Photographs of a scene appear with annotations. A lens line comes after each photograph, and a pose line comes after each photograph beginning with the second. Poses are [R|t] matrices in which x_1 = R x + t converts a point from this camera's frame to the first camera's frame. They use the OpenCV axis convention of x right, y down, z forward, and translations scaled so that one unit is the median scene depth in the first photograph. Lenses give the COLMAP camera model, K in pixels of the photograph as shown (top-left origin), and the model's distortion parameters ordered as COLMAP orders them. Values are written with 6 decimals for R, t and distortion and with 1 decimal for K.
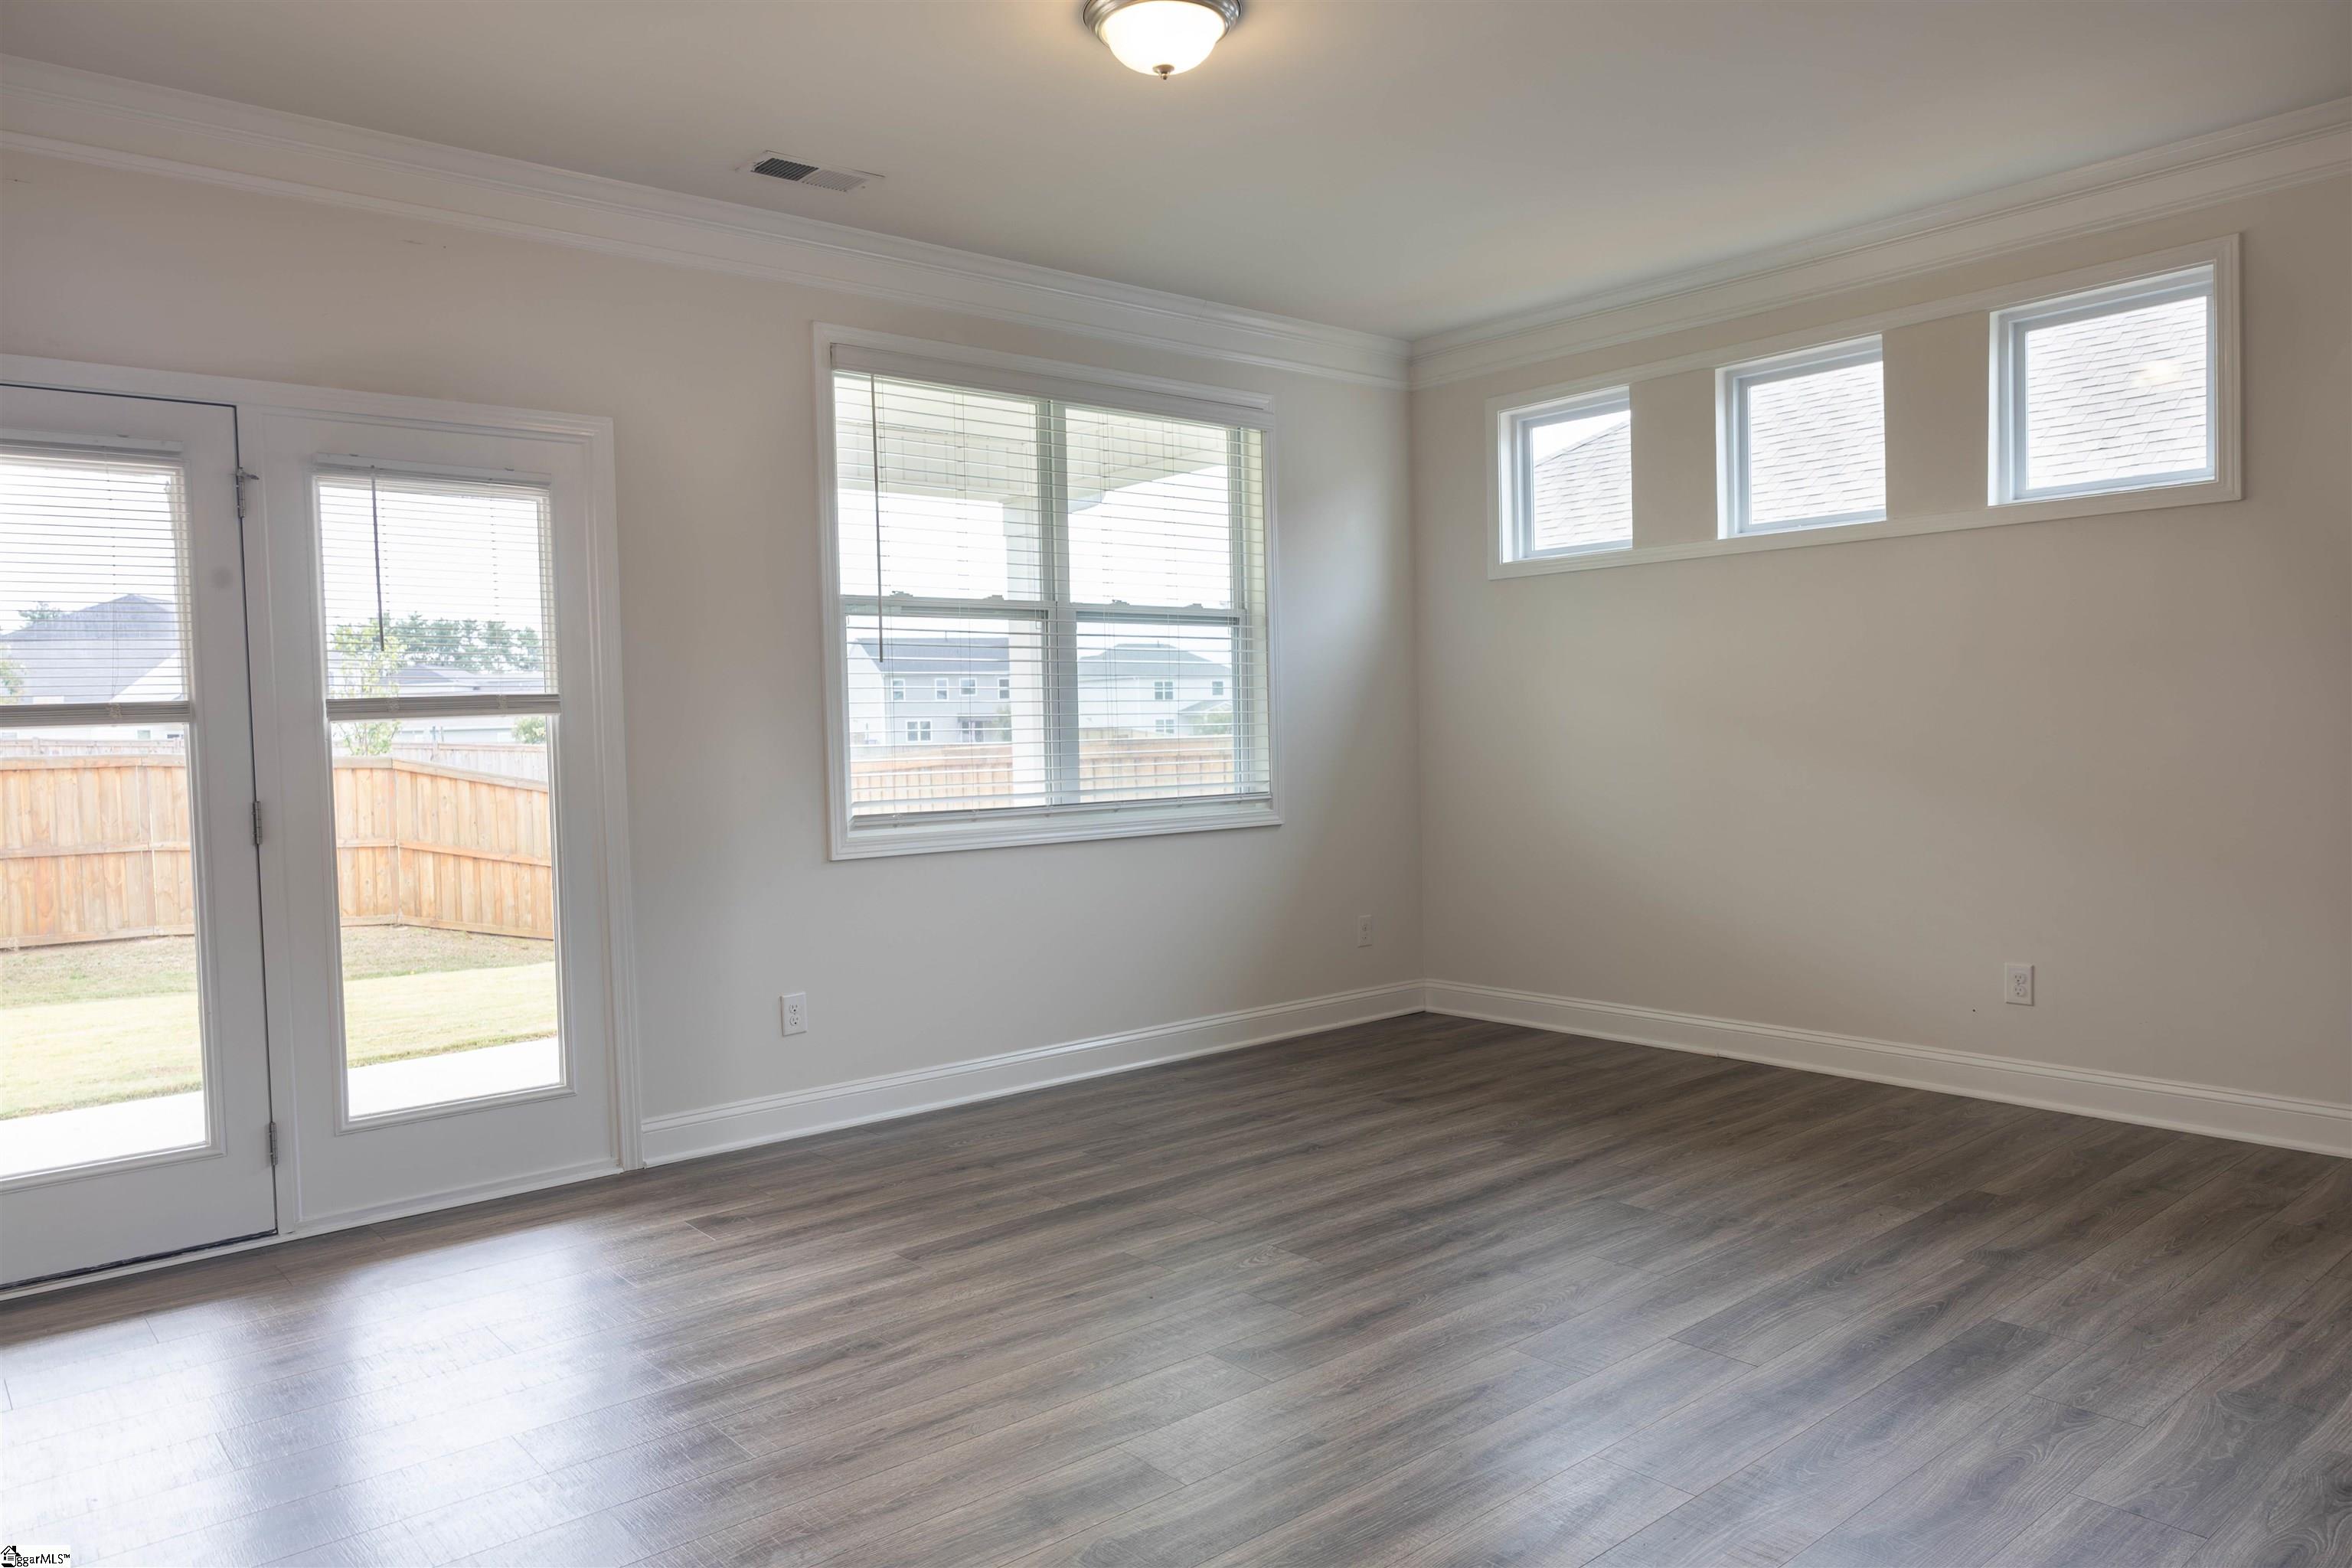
lens RADIAL K [[1624.9, 0, 1190.0], [0, 1624.9, 766.1], [0, 0, 1]] dist [0.008341, -0.000621]
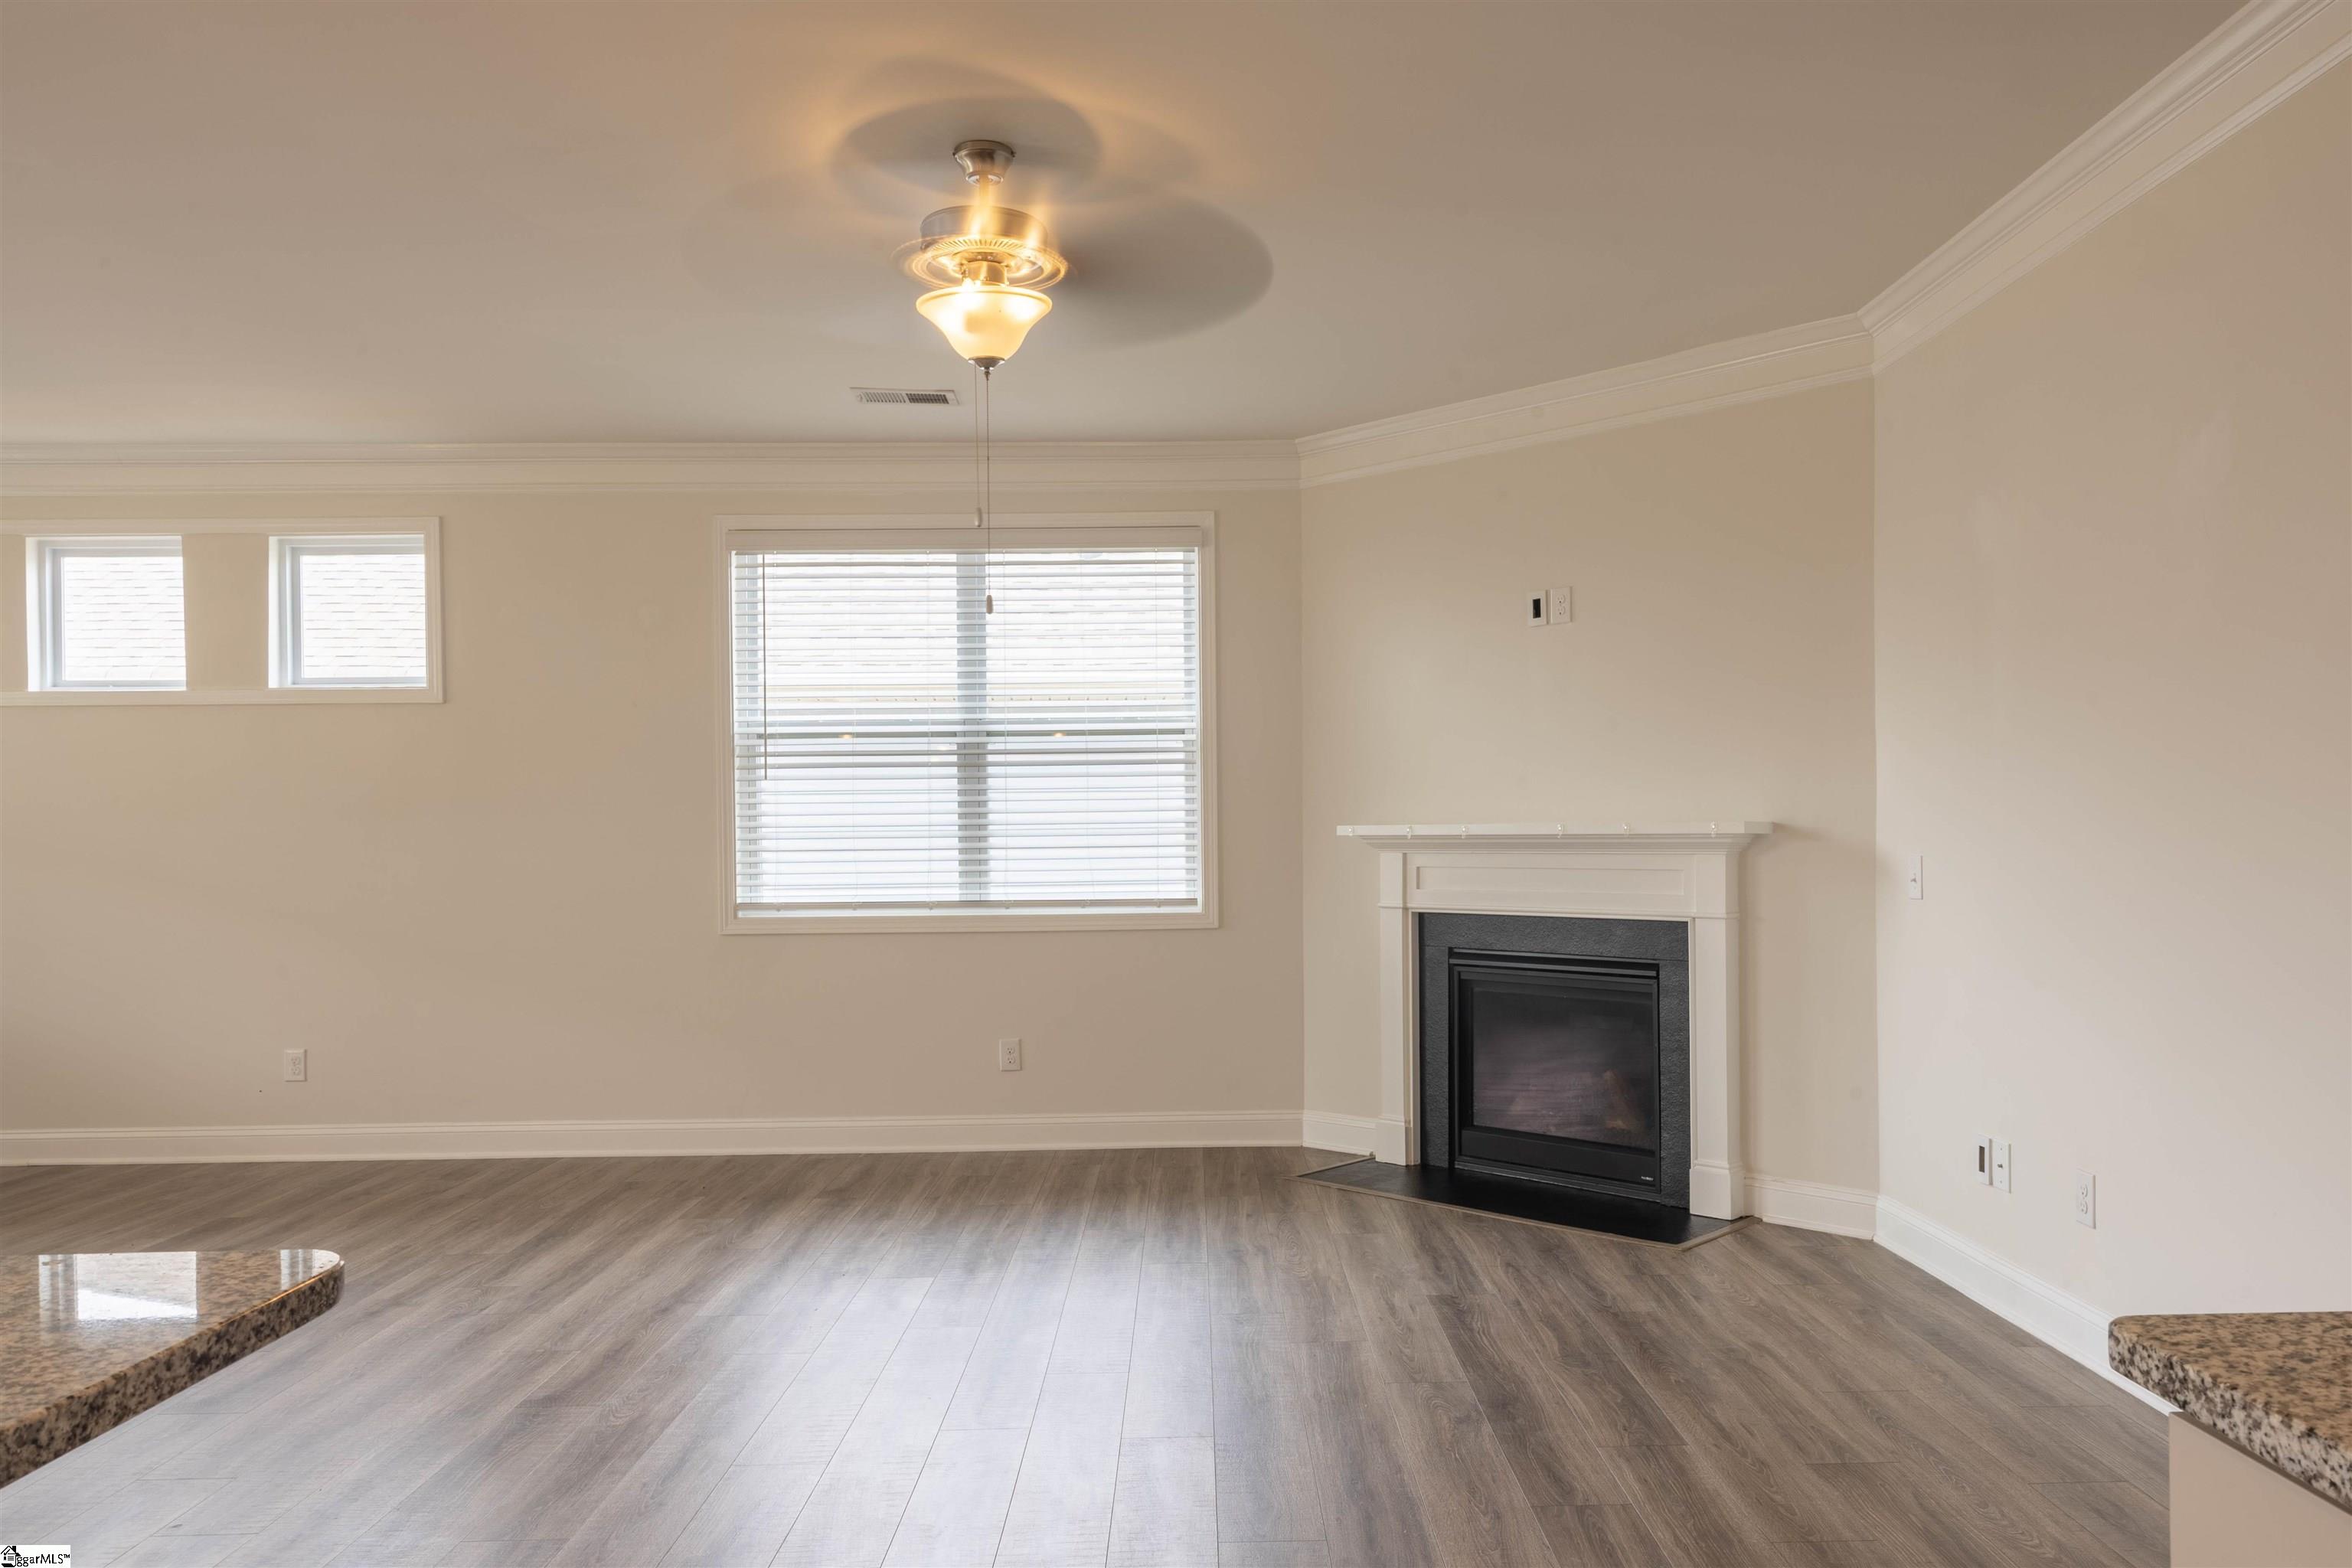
lens RADIAL K [[1624.9, 0, 1155.7], [0, 1624.9, 843.0], [0, 0, 1]] dist [0.008341, -0.000621]
pose [[0.642741, 0.012345, 0.765984, -0.030749], [0.013641, 0.999527, -0.027555, 0.004705], [-0.765962, 0.028159, 0.642269, -0.297024]]
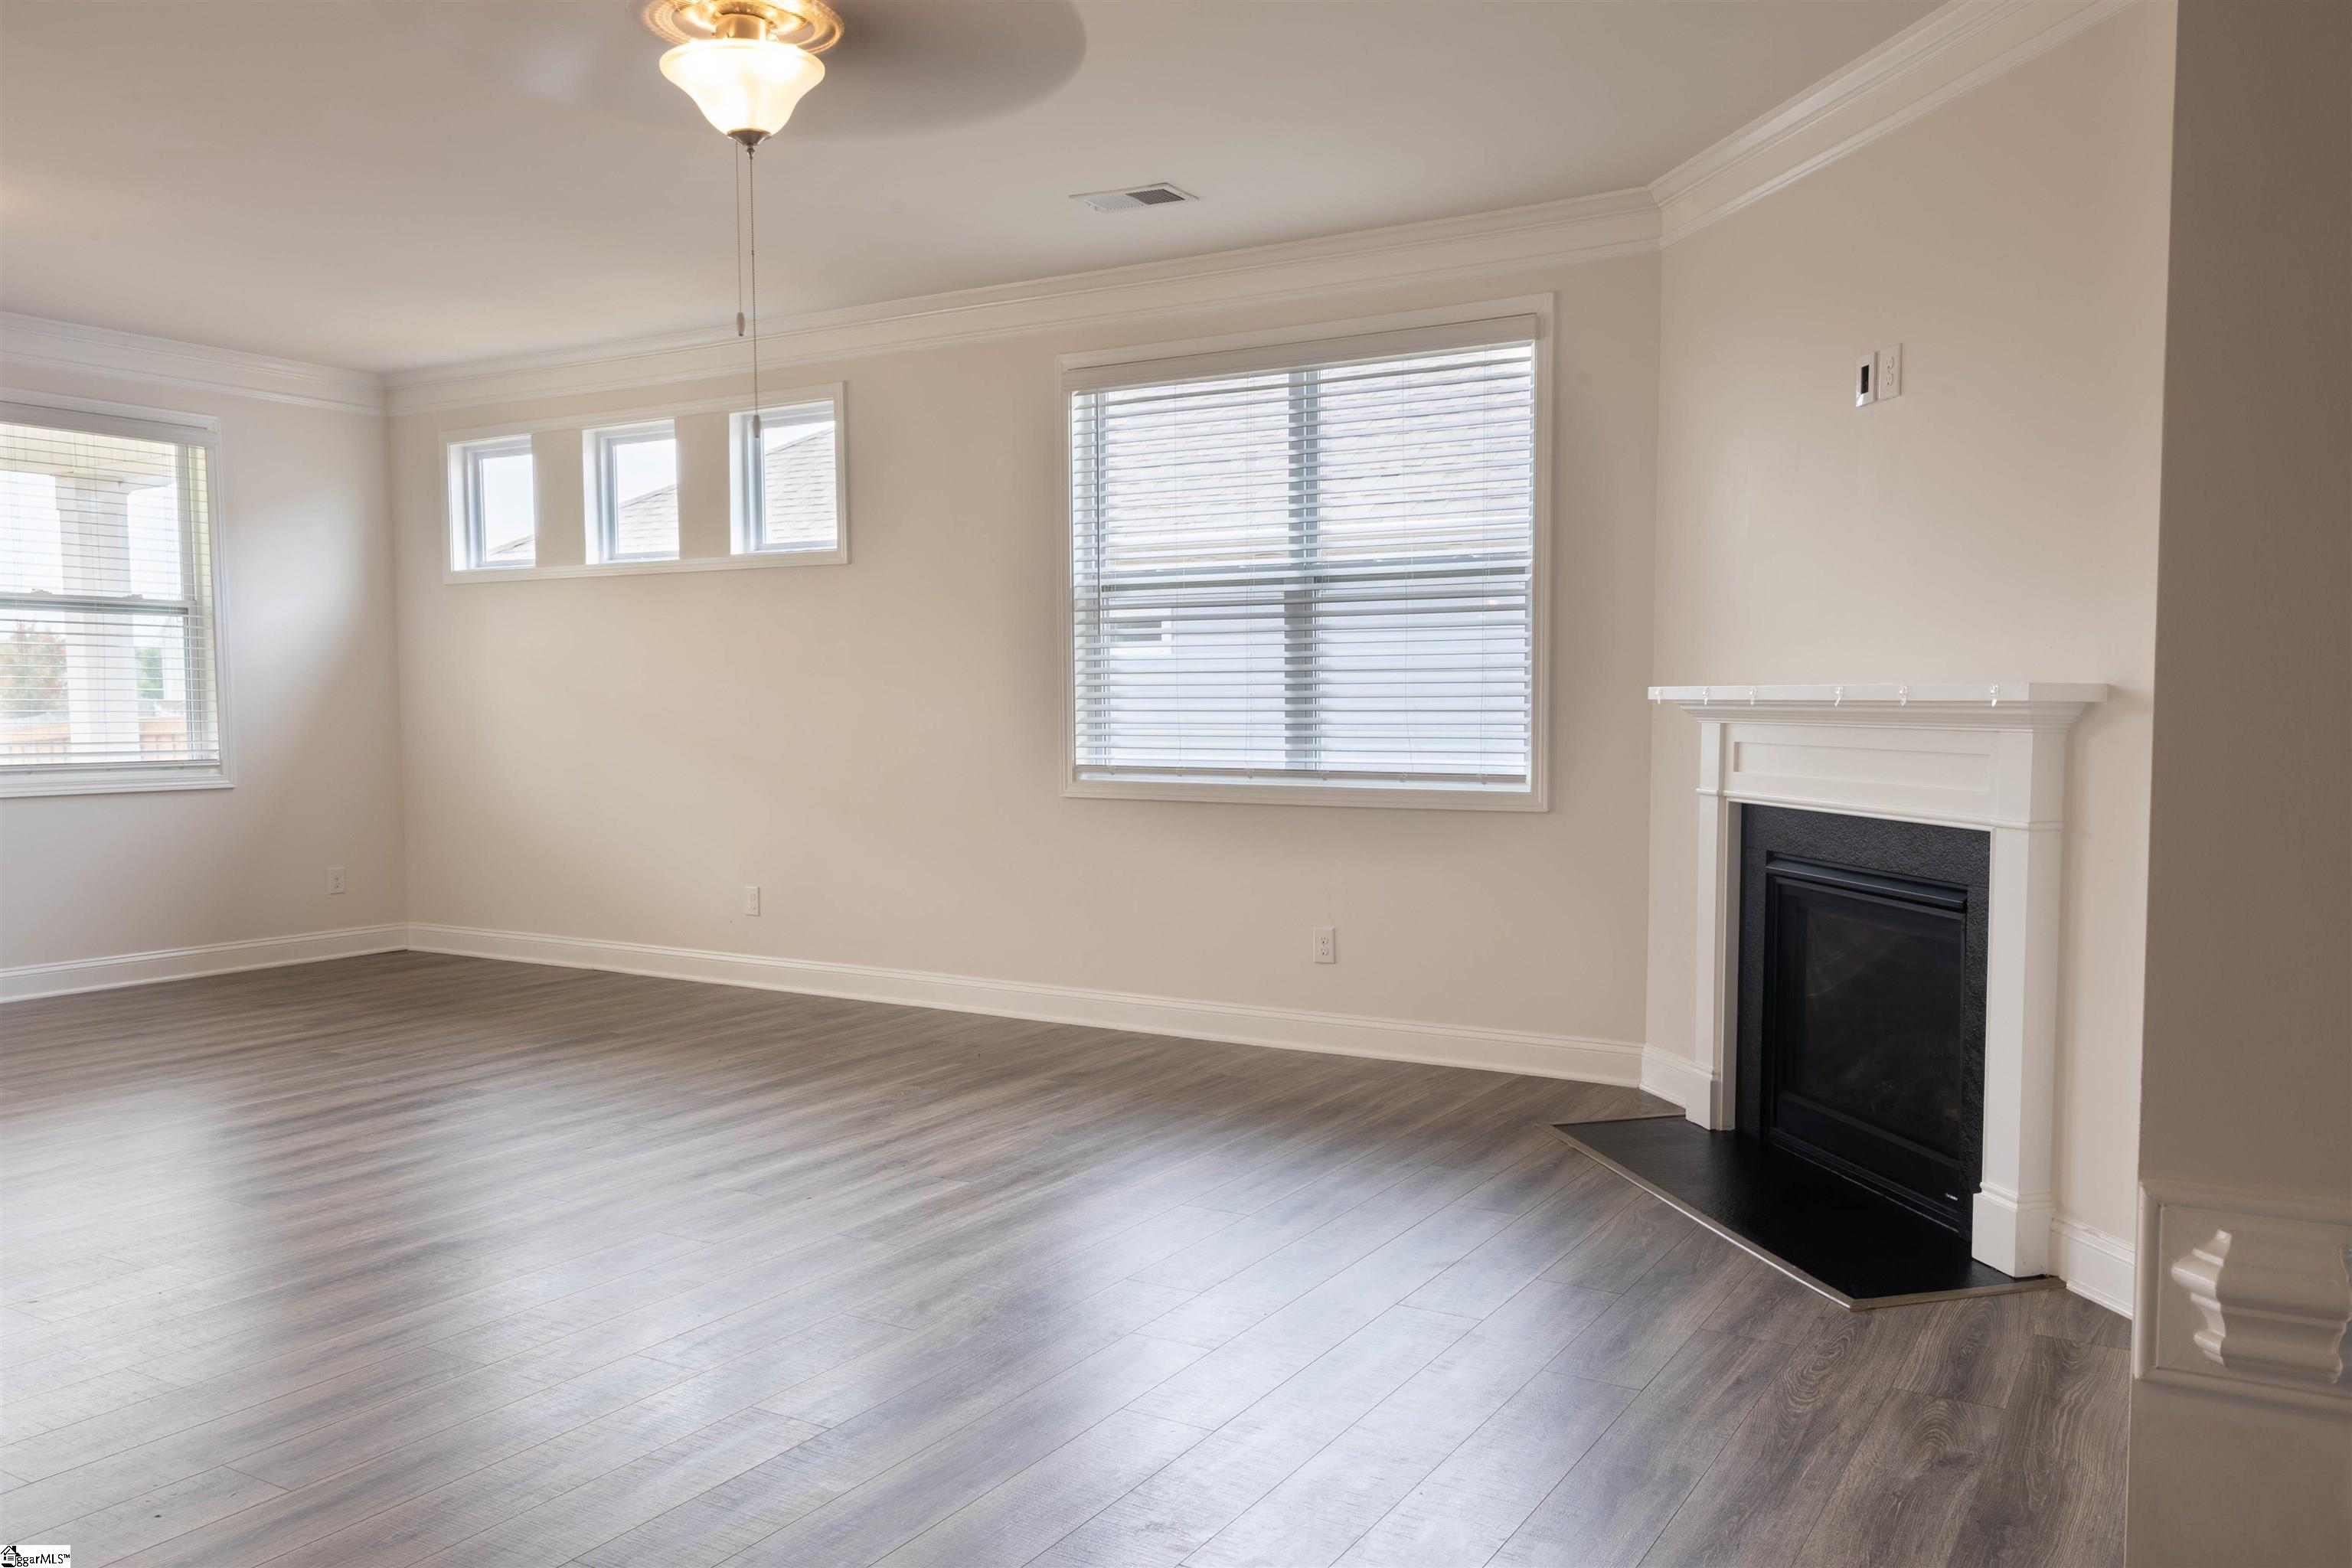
lens RADIAL K [[1675.4, 0, 1245.4], [0, 1675.4, 812.2], [0, 0, 1]] dist [0.007926, -0.004325]
pose [[0.937899, -0.001529, 0.346904, 0.357099], [-0.011988, 0.999250, 0.036817, 0.000482], [-0.346700, -0.038690, 0.937178, -0.427678]]
